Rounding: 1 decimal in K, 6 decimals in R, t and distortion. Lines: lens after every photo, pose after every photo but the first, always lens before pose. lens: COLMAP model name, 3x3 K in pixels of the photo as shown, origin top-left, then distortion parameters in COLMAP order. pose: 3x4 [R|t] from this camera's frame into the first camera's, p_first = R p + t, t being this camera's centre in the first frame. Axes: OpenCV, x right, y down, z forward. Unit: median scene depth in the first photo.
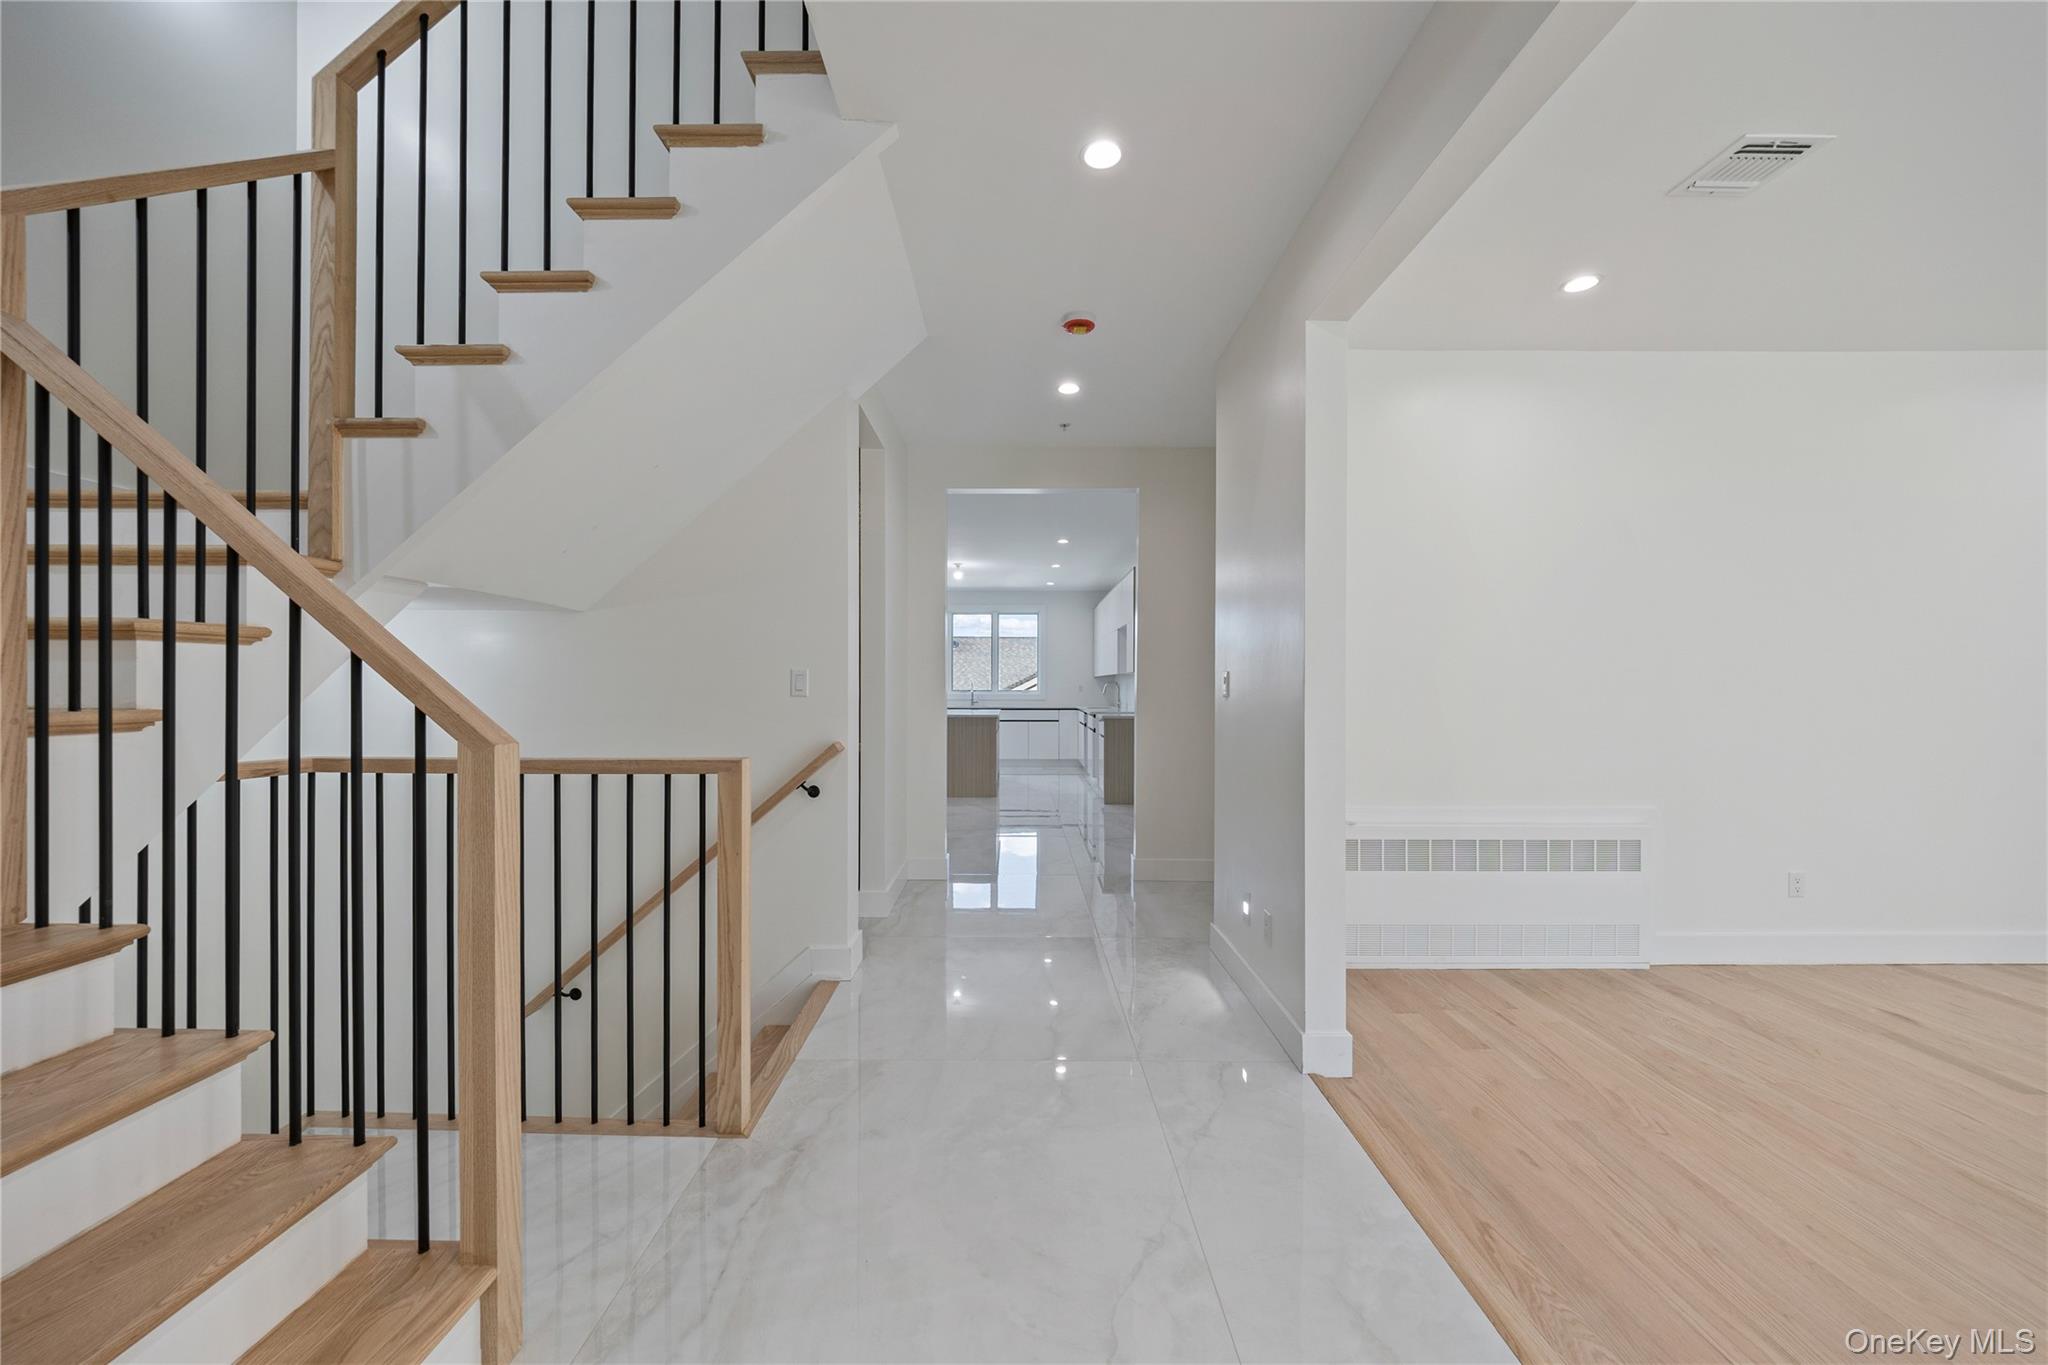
lens RADIAL K [[766.3, 0, 1006.2], [0, 766.3, 686.6], [0, 0, 1]] dist [0.000368, -0.001845]
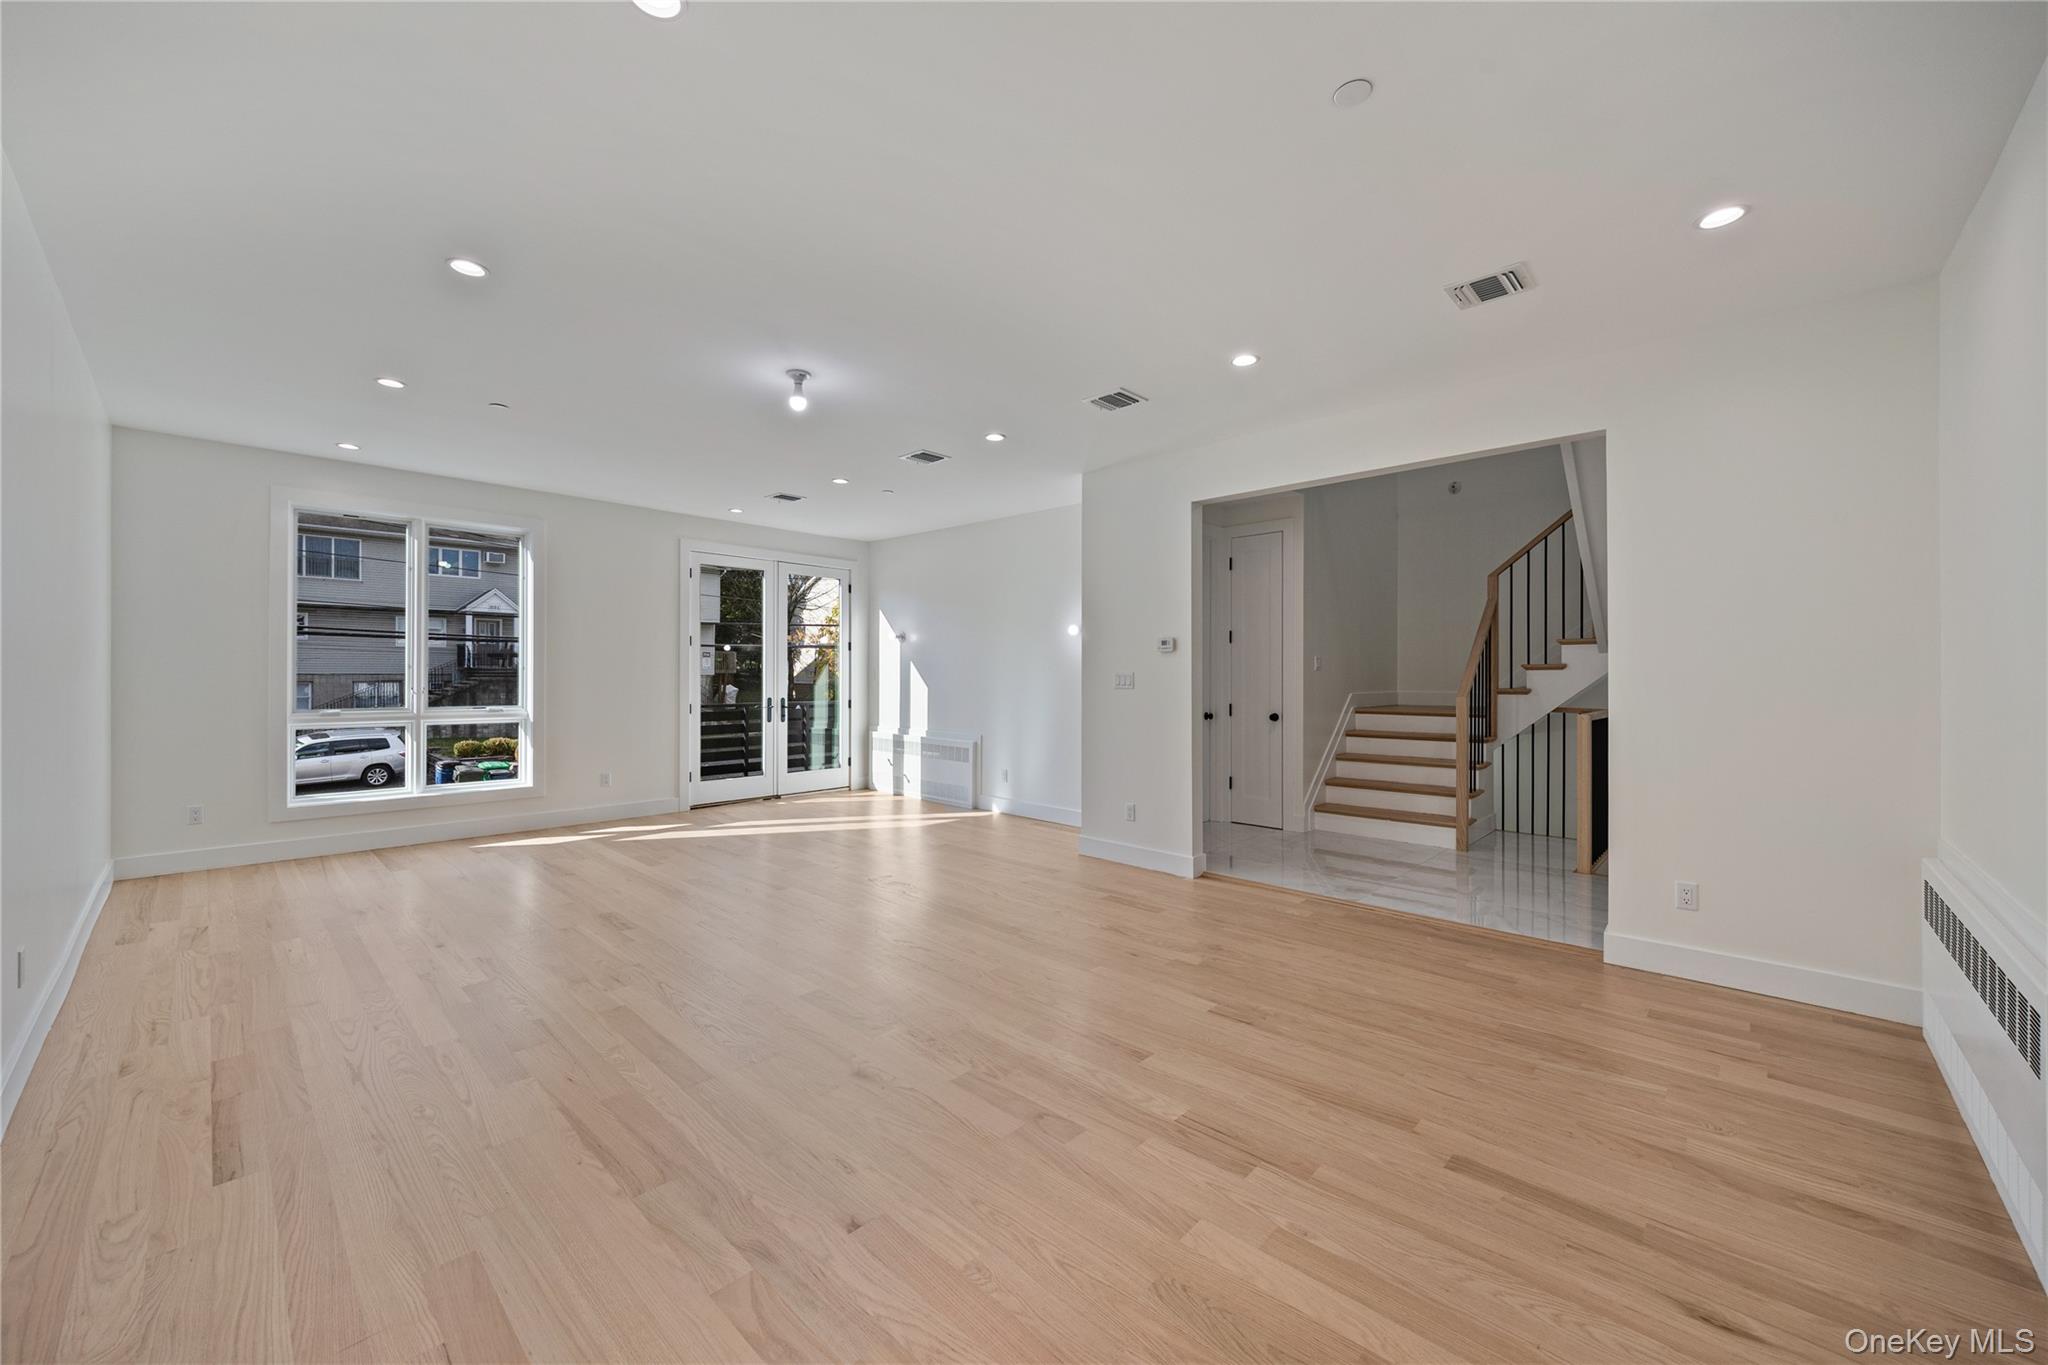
lens RADIAL K [[766.3, 0, 1029.6], [0, 766.3, 674.3], [0, 0, 1]] dist [0.000368, -0.001845]
pose [[-0.678938, -0.005807, -0.734173, 2.024196], [-0.005272, 0.999982, -0.003034, -0.009644], [0.734177, 0.001810, -0.678956, 1.085027]]
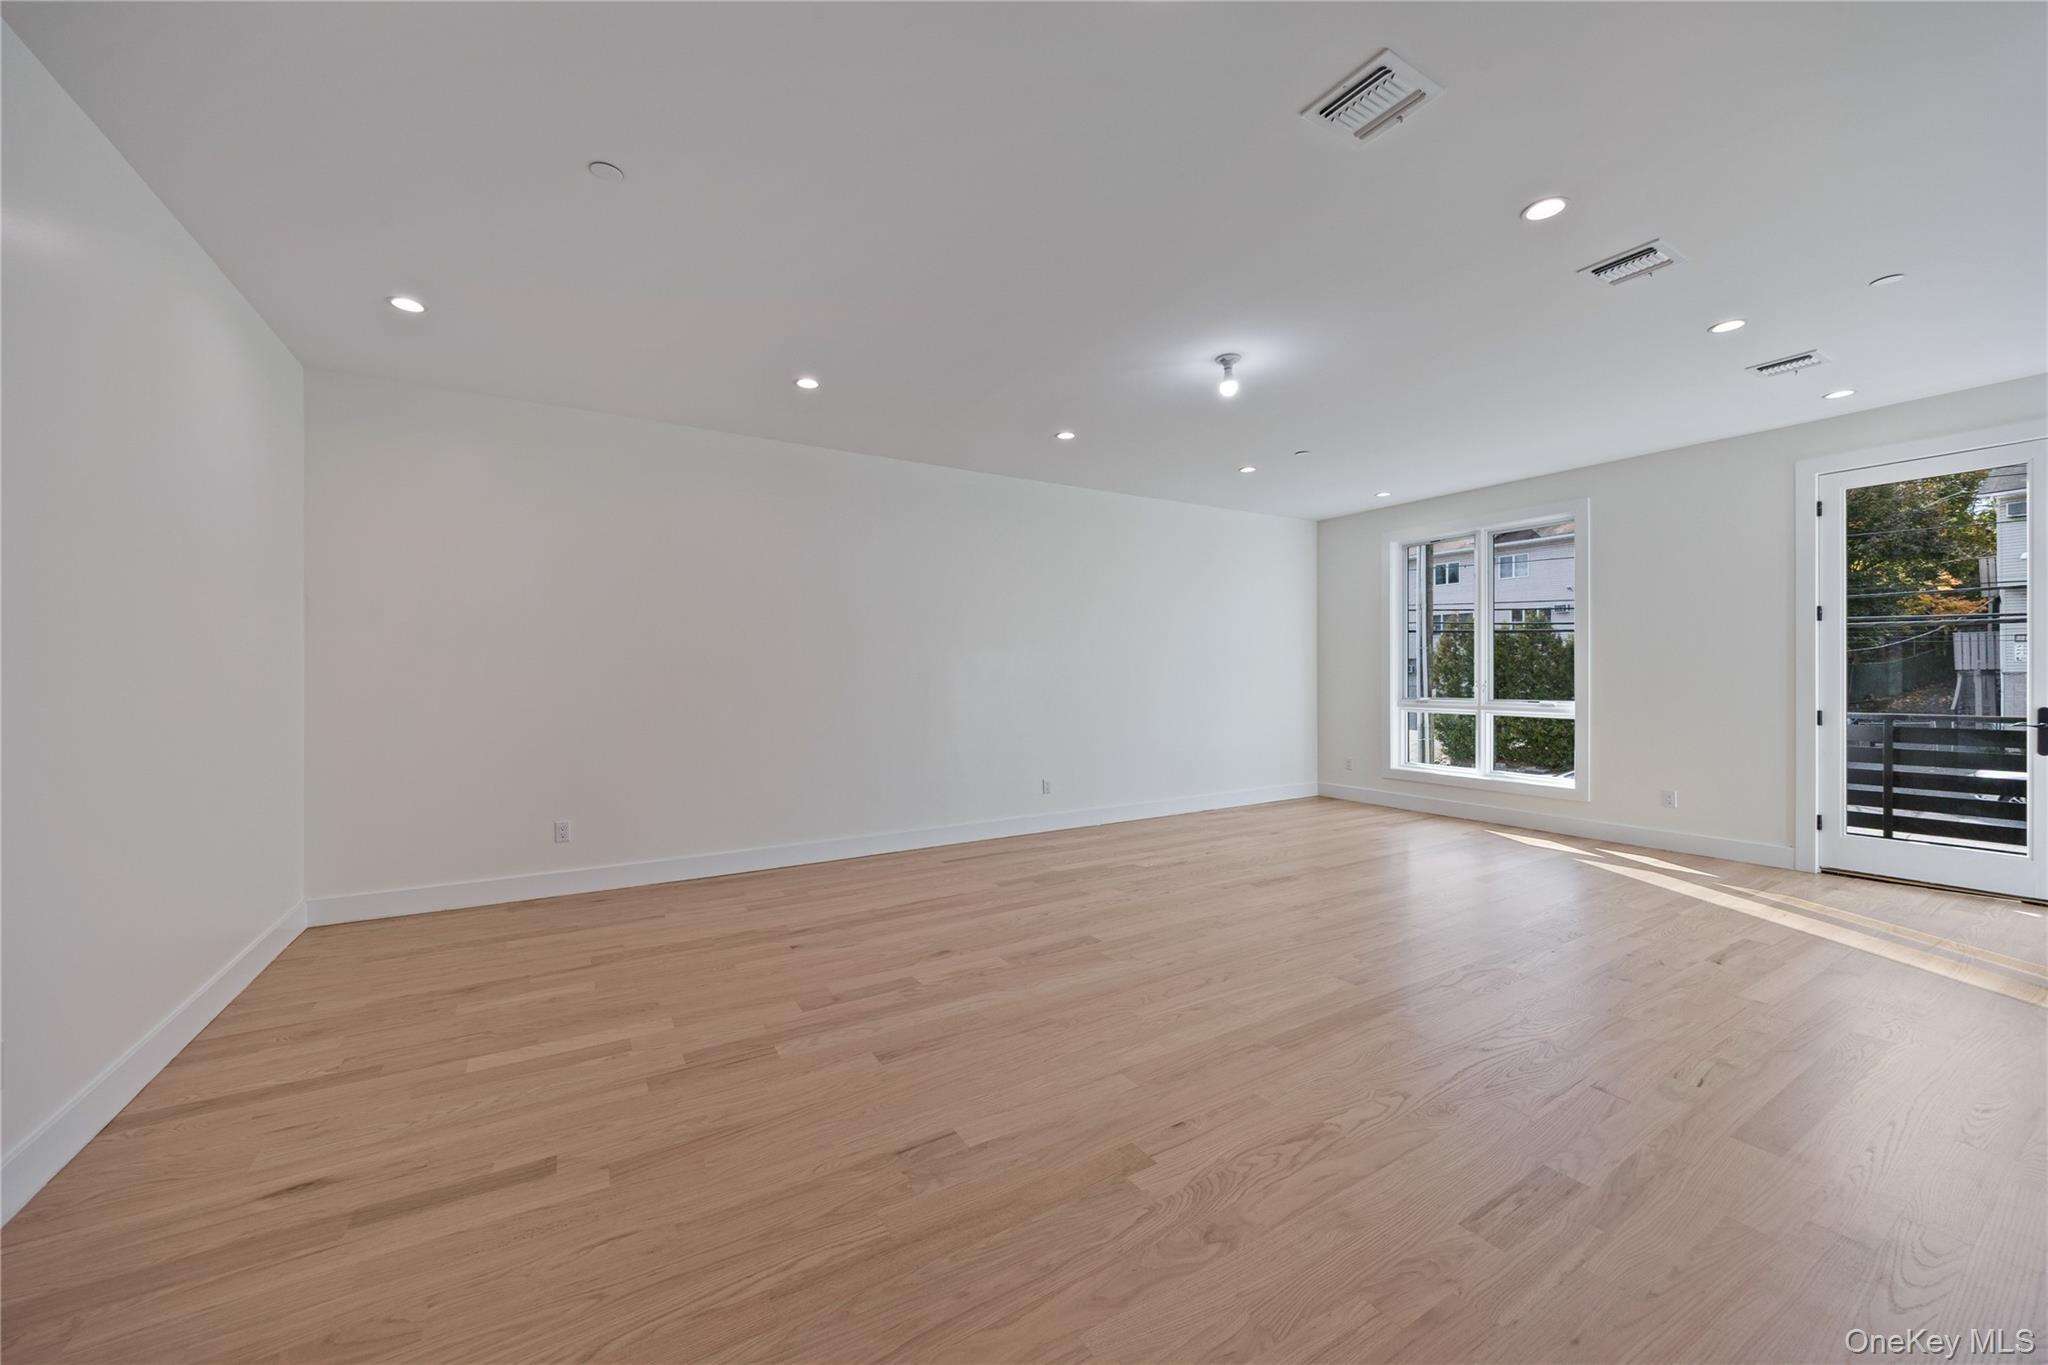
lens RADIAL K [[766.3, 0, 1009.0], [0, 766.3, 675.4], [0, 0, 1]] dist [0.000368, -0.001845]
pose [[-0.514484, -0.001420, 0.857499, 0.337652], [0.002570, 0.999992, 0.003198, 0.001232], [-0.857496, 0.003848, -0.514476, 0.879143]]
